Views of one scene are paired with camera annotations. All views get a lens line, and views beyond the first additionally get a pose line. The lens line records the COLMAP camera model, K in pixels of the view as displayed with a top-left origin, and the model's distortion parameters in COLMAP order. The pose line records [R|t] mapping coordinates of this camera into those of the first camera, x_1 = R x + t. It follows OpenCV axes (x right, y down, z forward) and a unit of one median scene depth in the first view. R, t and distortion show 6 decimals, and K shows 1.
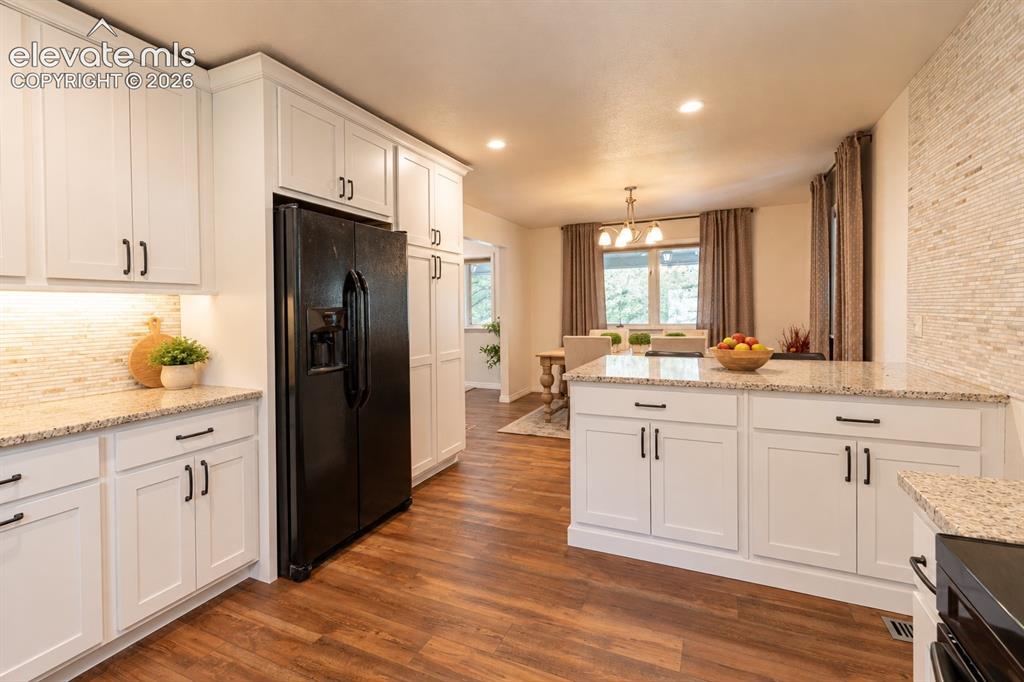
lens RADIAL K [[460.0, 0, 513.0], [0, 460.0, 326.6], [0, 0, 1]] dist [-0.001151, 0.000404]
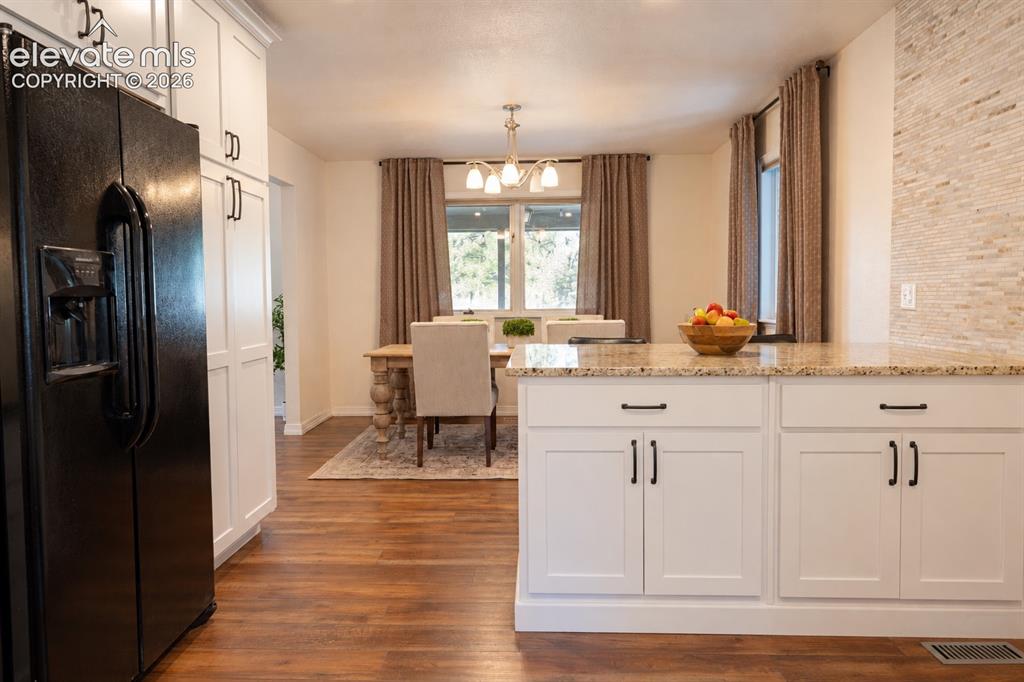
lens RADIAL K [[665.6, 0, 512.0], [0, 665.6, 341.0], [0, 0, 1]] dist [0.000185, -0.002870]
pose [[0.925782, -0.013273, 0.377825, -0.187135], [0.003820, 0.999661, 0.025759, 0.033717], [-0.378039, -0.022404, 0.925518, 0.111972]]
